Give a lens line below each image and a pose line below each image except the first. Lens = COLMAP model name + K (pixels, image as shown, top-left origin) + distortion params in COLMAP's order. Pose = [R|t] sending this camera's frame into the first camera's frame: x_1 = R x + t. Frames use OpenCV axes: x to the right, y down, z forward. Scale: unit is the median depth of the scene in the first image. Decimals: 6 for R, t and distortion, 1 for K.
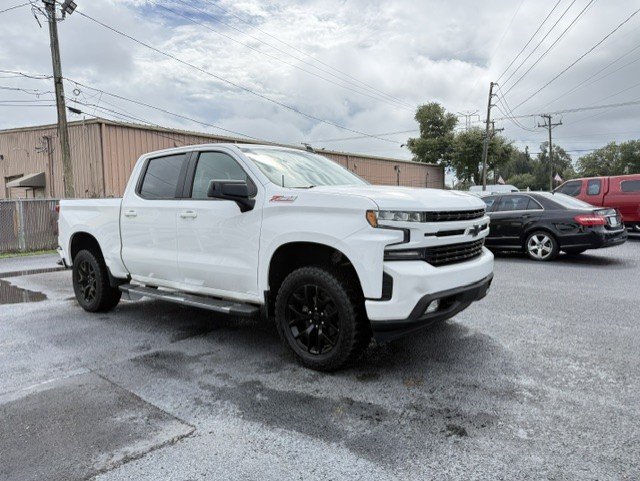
lens RADIAL K [[456.9, 0, 336.0], [0, 456.9, 232.9], [0, 0, 1]] dist [0.000698, -0.008733]
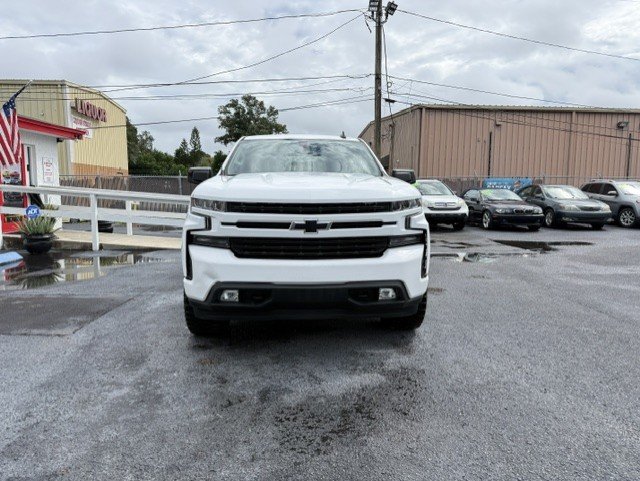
lens RADIAL K [[456.9, 0, 318.9], [0, 456.9, 240.5], [0, 0, 1]] dist [0.000698, -0.008733]
pose [[0.660621, 0.112230, -0.742283, 0.986826], [-0.064054, 0.993583, 0.093219, -0.060563], [0.747982, -0.014037, 0.663571, 0.442004]]
